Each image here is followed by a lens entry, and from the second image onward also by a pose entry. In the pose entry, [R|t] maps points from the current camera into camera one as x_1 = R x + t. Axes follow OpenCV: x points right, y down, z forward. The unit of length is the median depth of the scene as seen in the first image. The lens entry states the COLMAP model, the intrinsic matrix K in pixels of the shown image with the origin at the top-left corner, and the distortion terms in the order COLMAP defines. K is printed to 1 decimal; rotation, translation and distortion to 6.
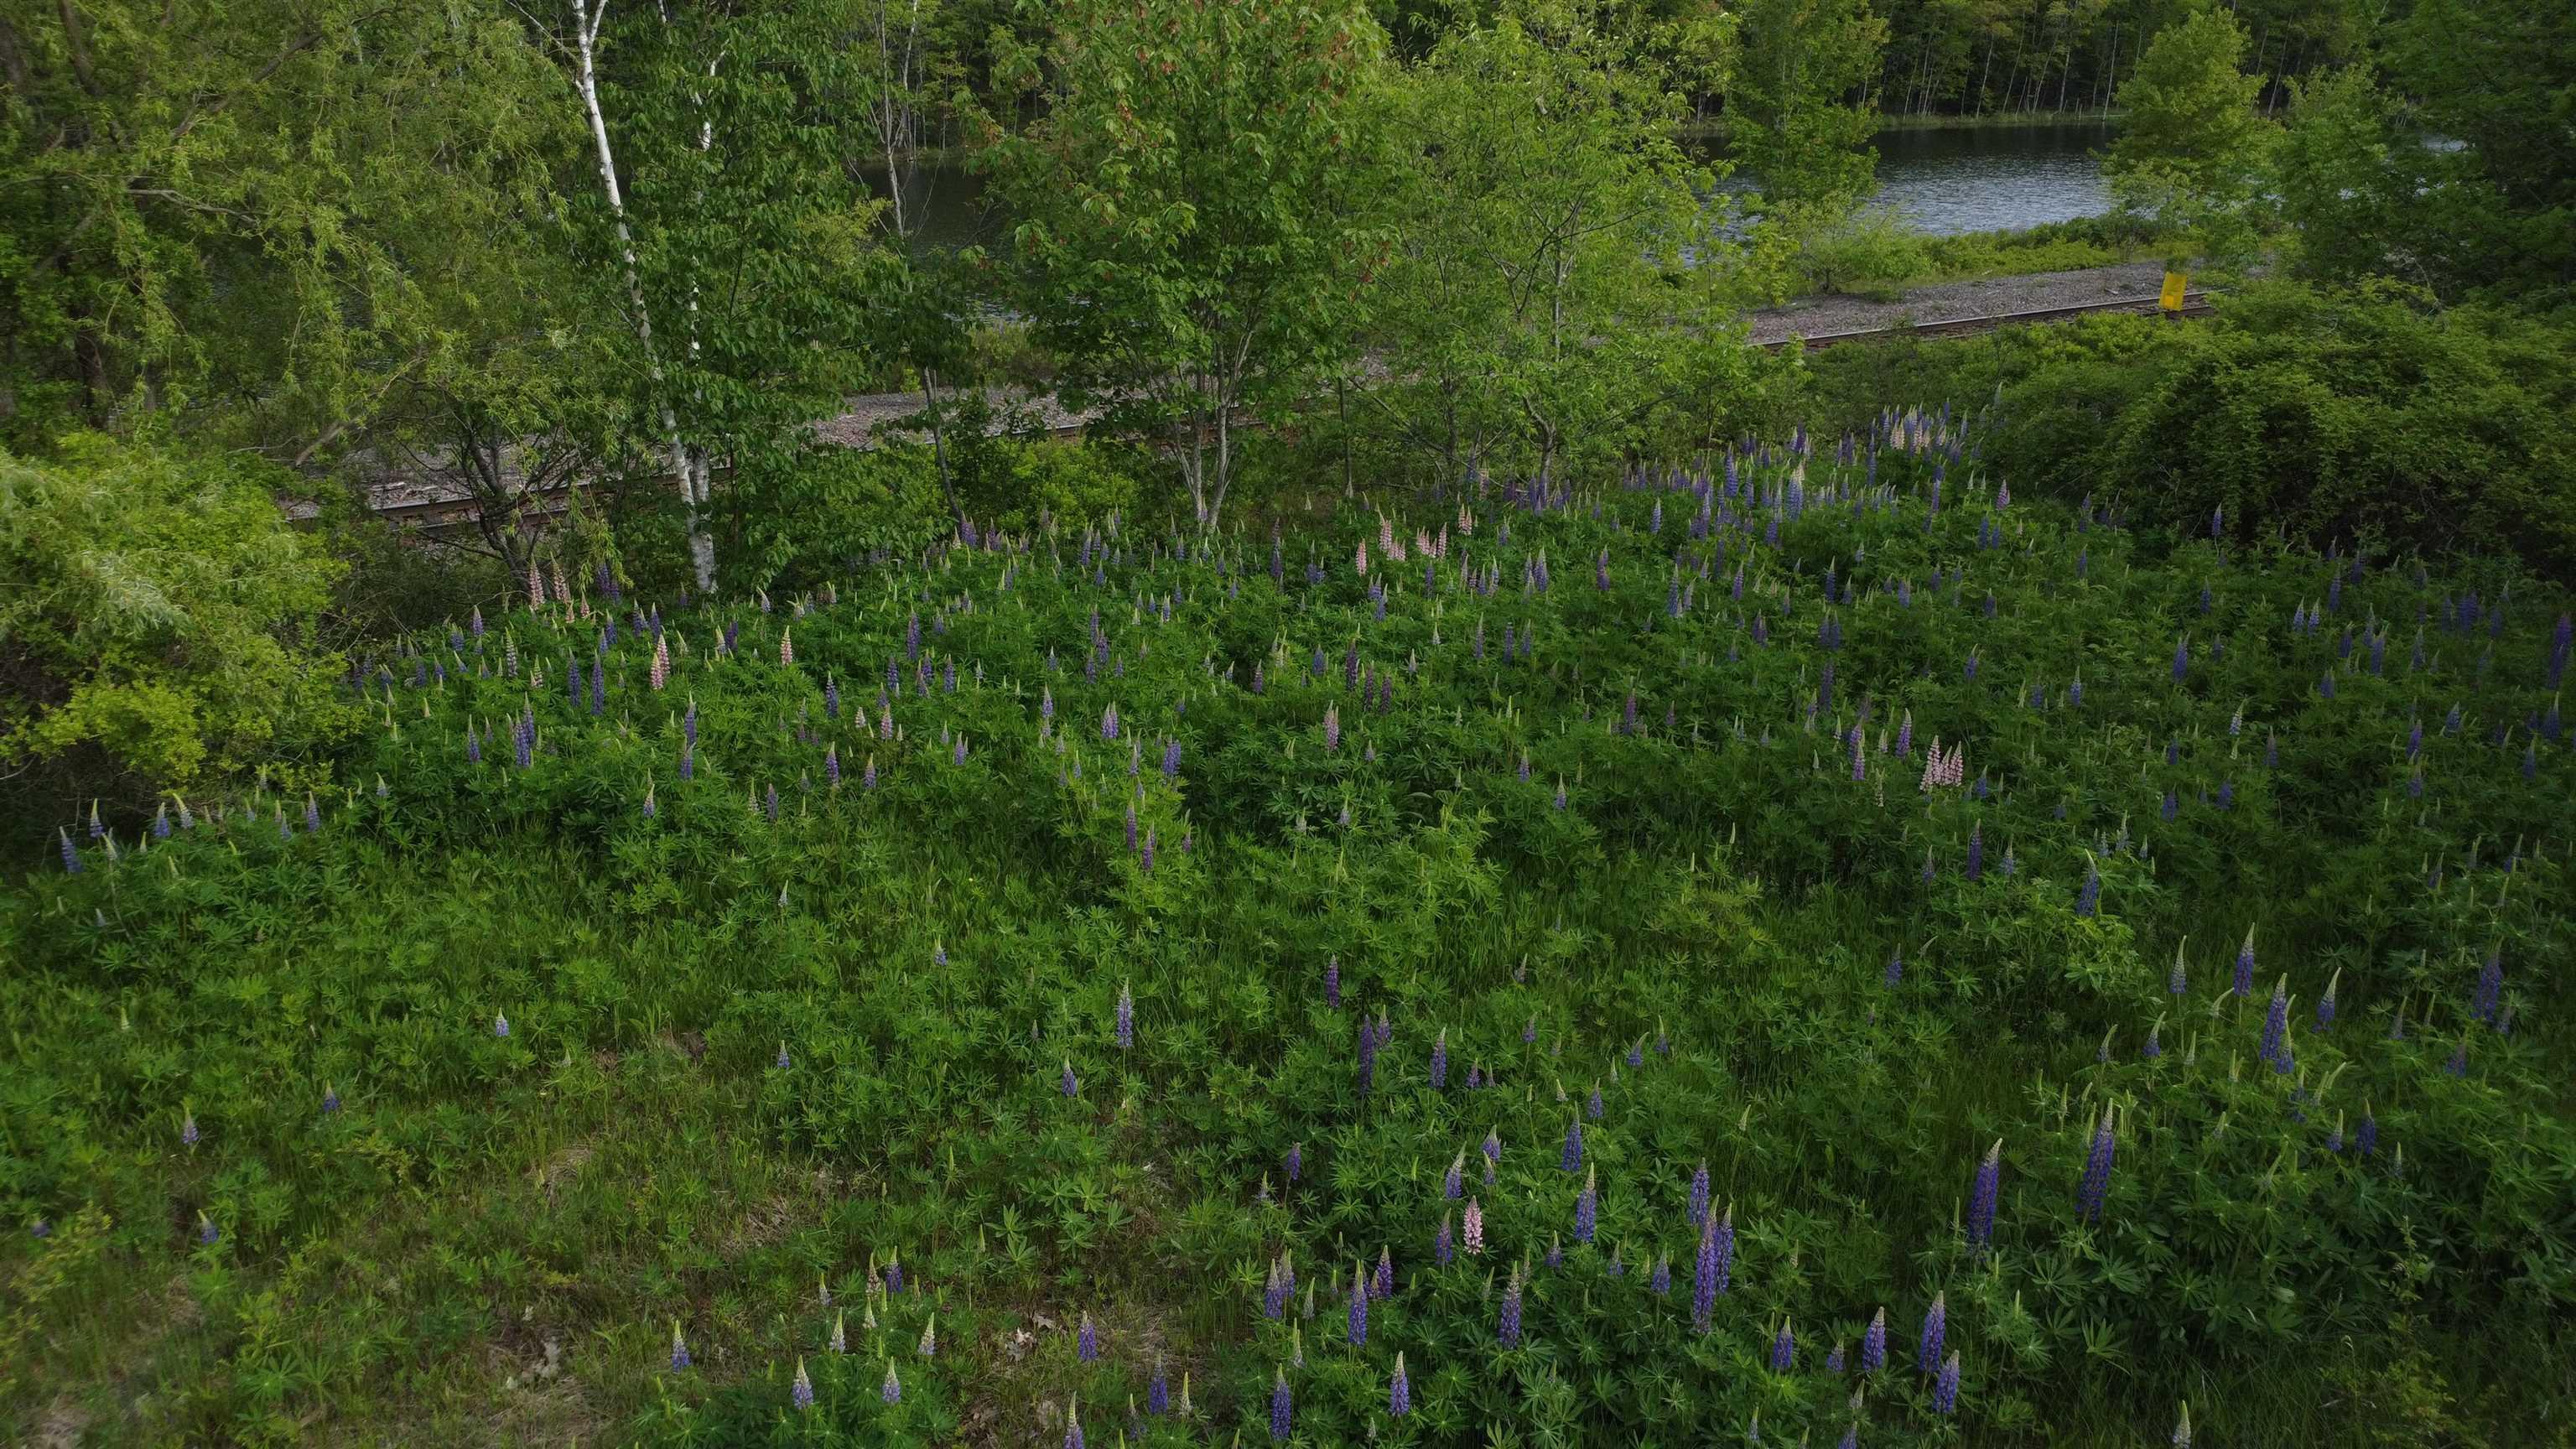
lens RADIAL K [[1893.9, 0, 1288.0], [0, 1893.9, 724.5], [0, 0, 1]] dist [-0.035785, 0.001239]
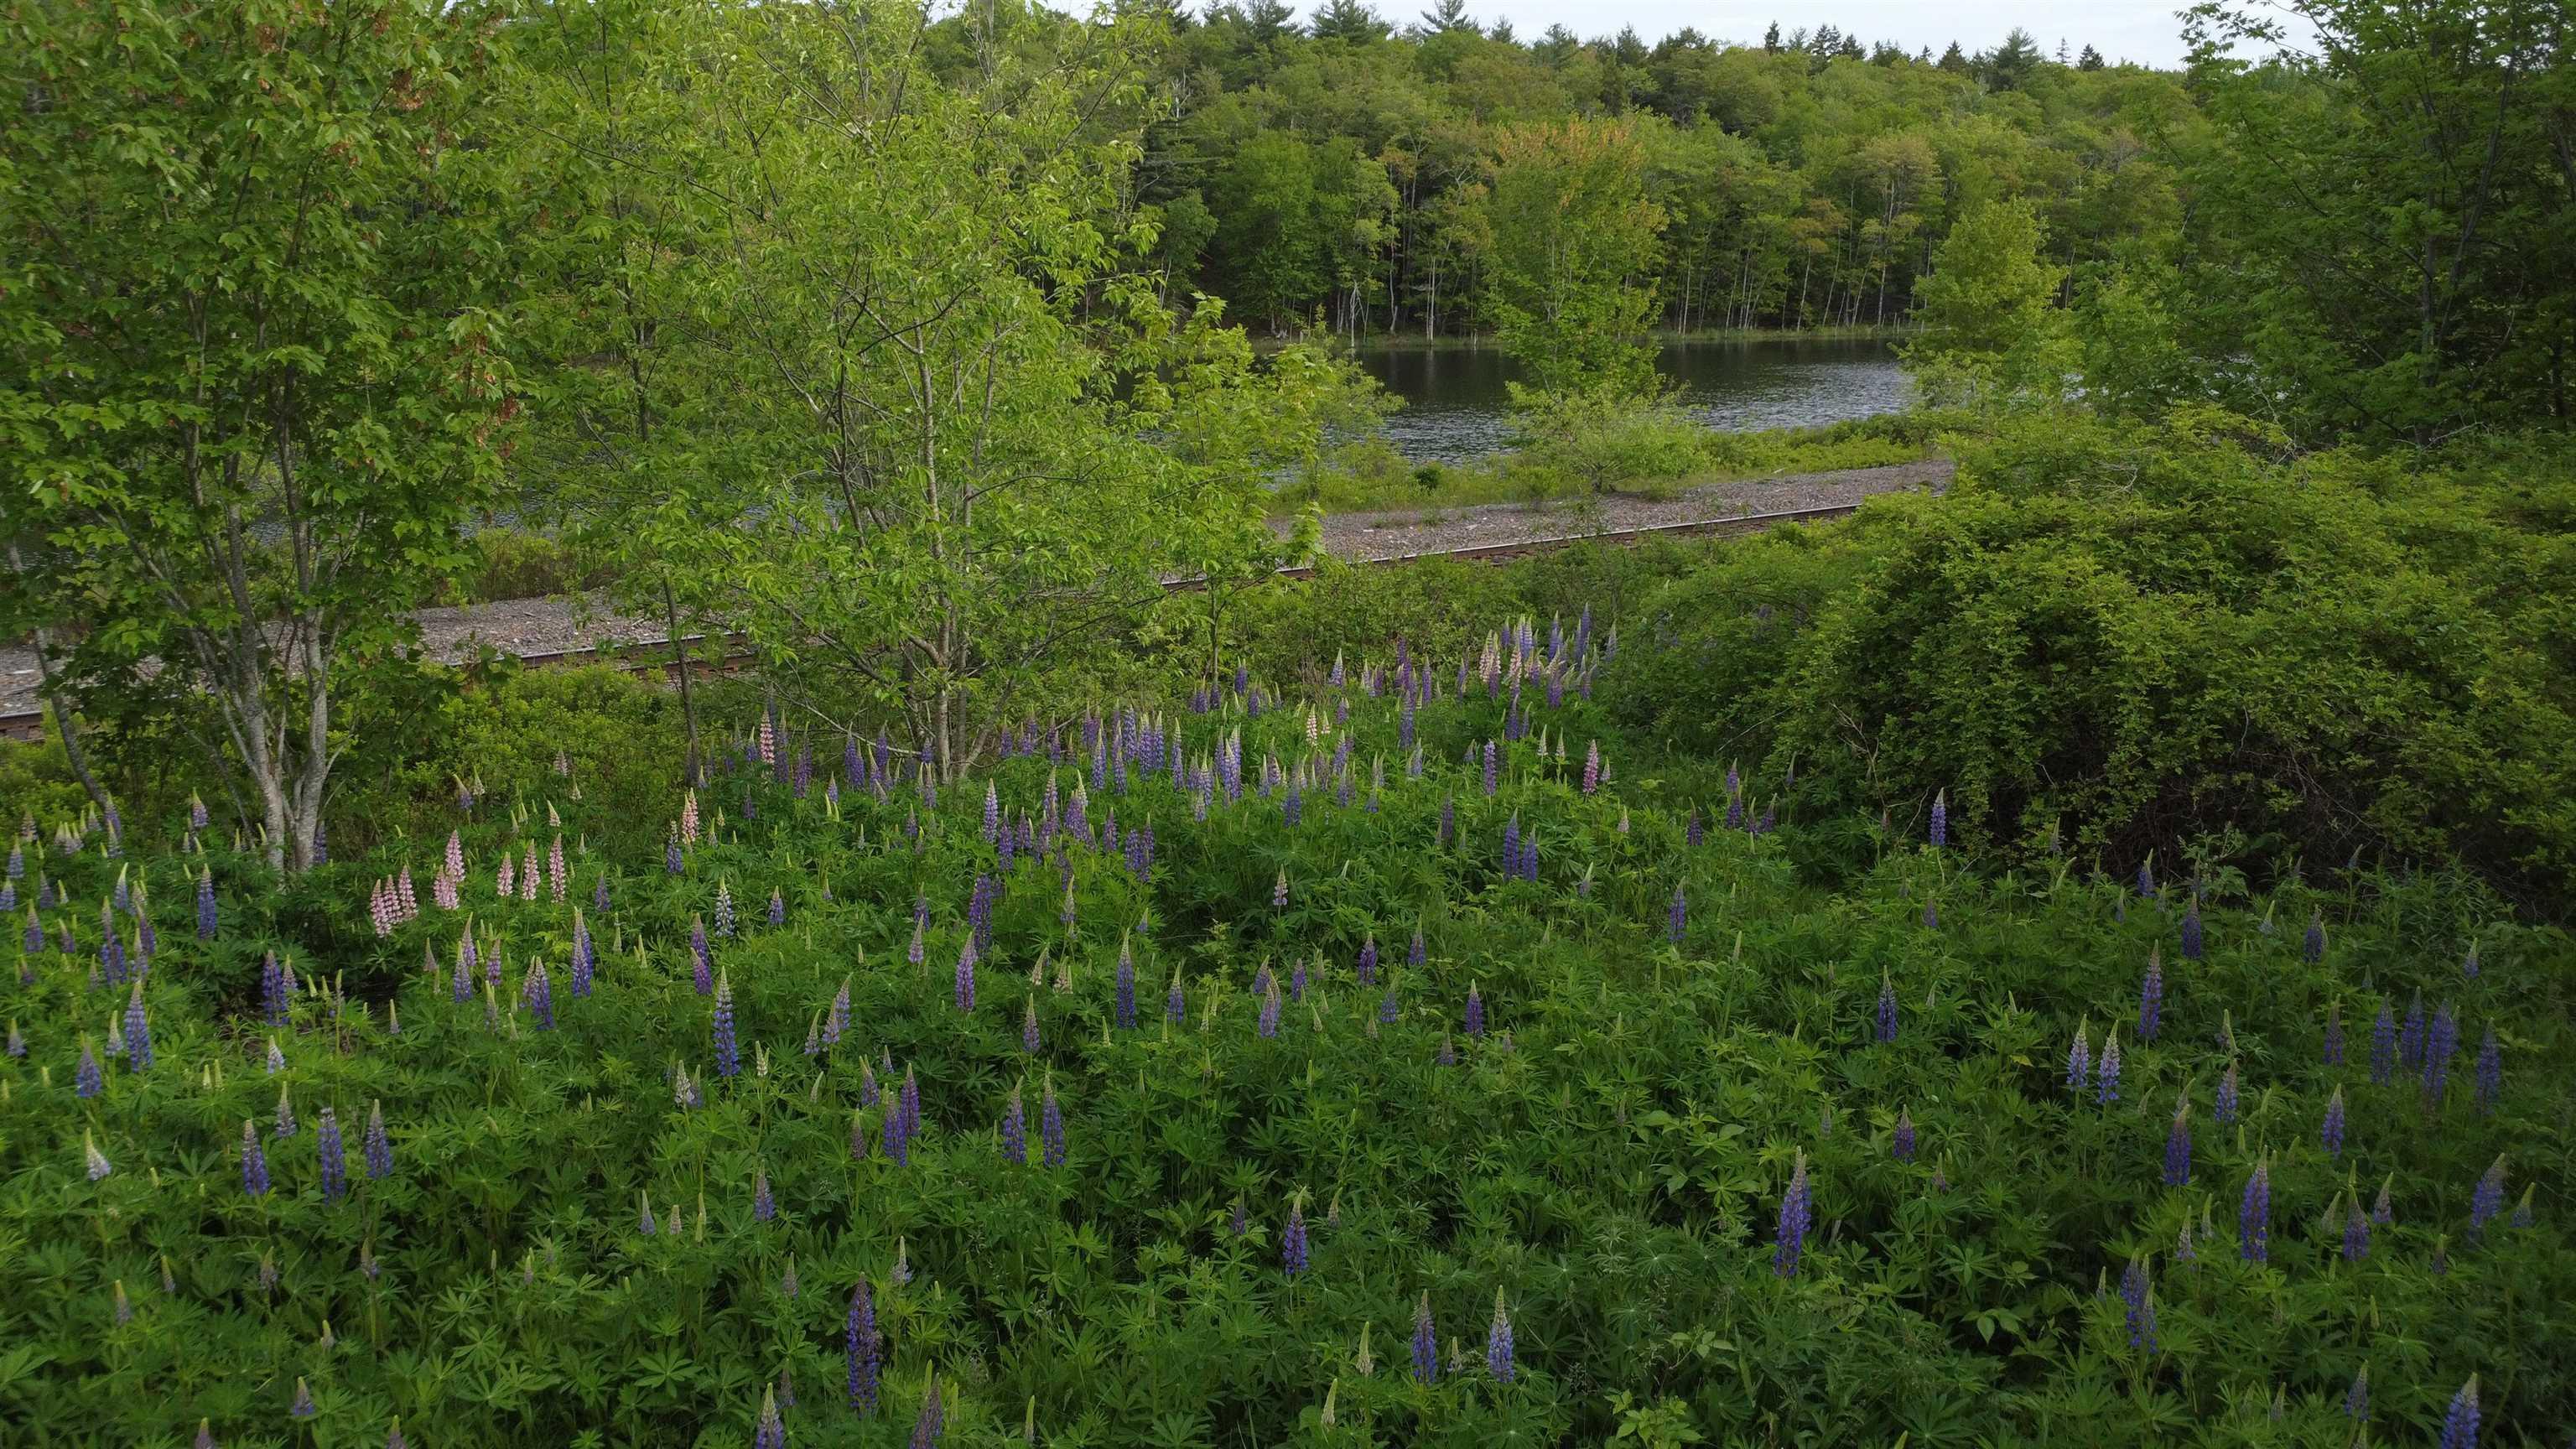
lens RADIAL K [[1881.9, 0, 1288.0], [0, 1881.9, 724.5], [0, 0, 1]] dist [-0.000632, -0.062807]
pose [[0.997643, -0.008908, 0.068035, 0.238117], [0.016367, 0.993809, -0.109887, -0.069835], [-0.066635, 0.110741, 0.991613, 0.412640]]
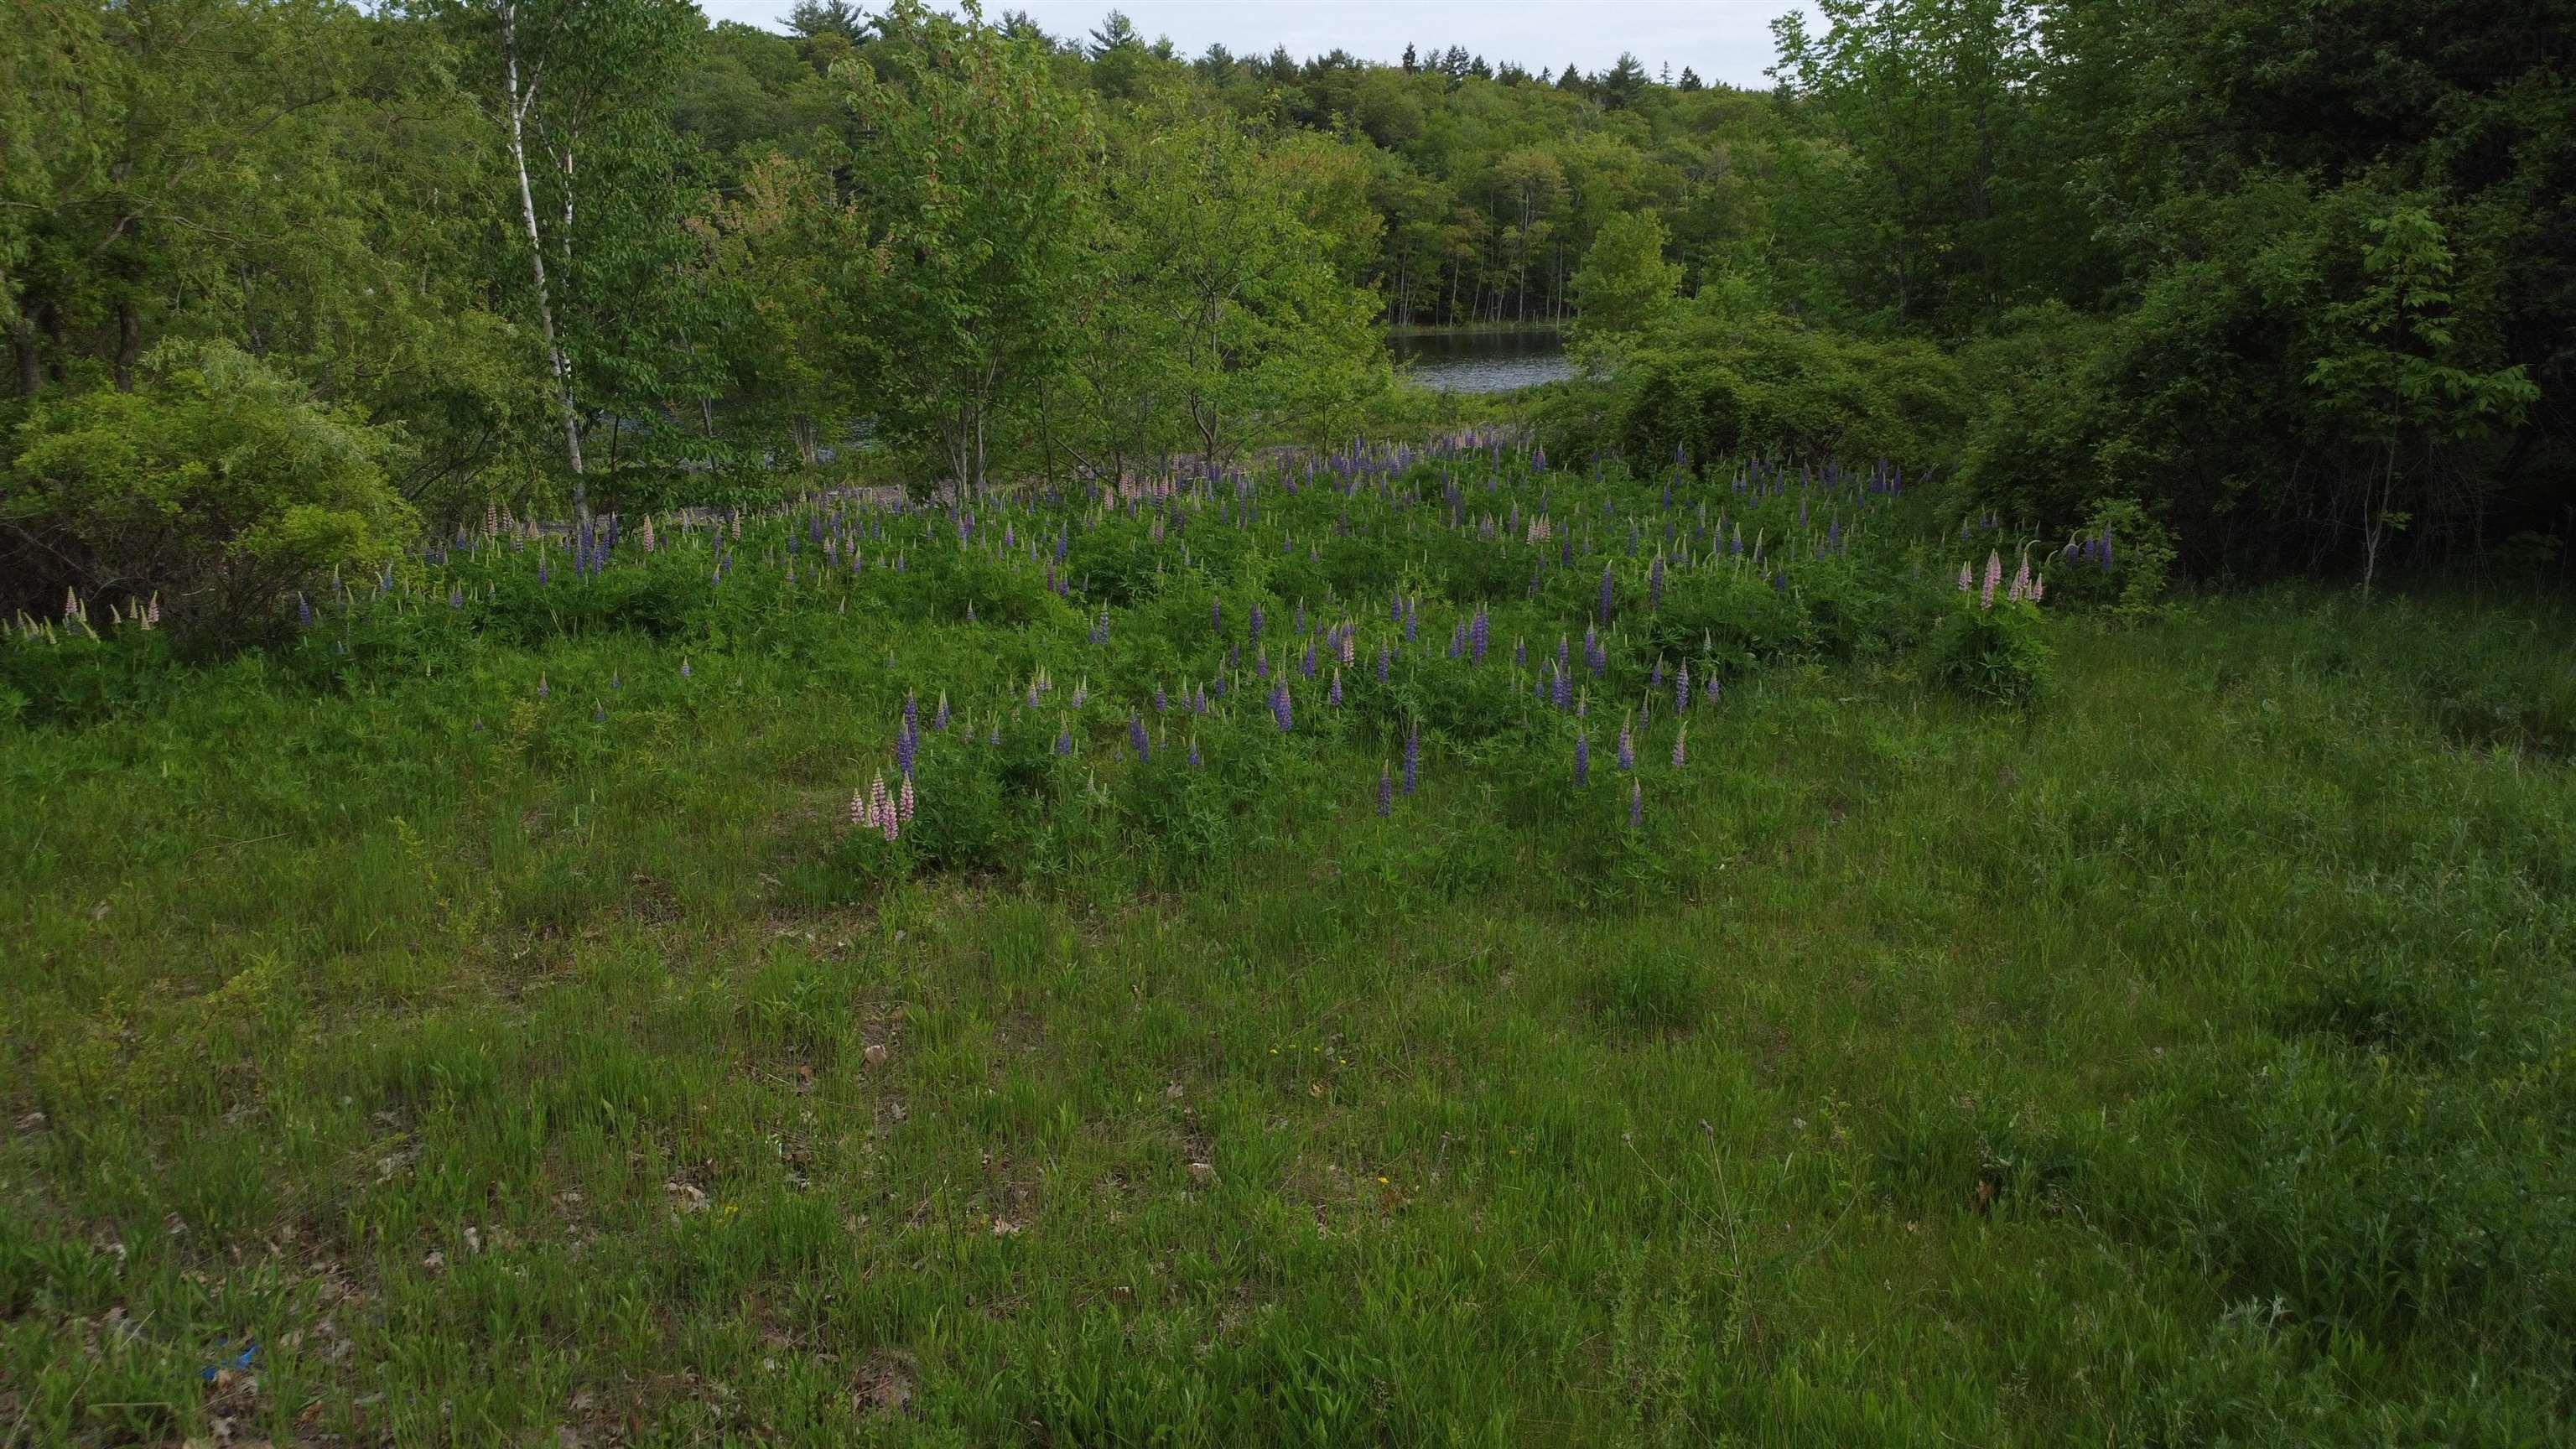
lens RADIAL K [[1881.9, 0, 1288.0], [0, 1881.9, 724.5], [0, 0, 1]] dist [-0.000632, -0.062807]
pose [[0.967631, -0.052813, 0.246781, -0.168471], [0.080539, 0.991349, -0.103639, 0.209969], [-0.239173, 0.120160, 0.963513, -0.307001]]
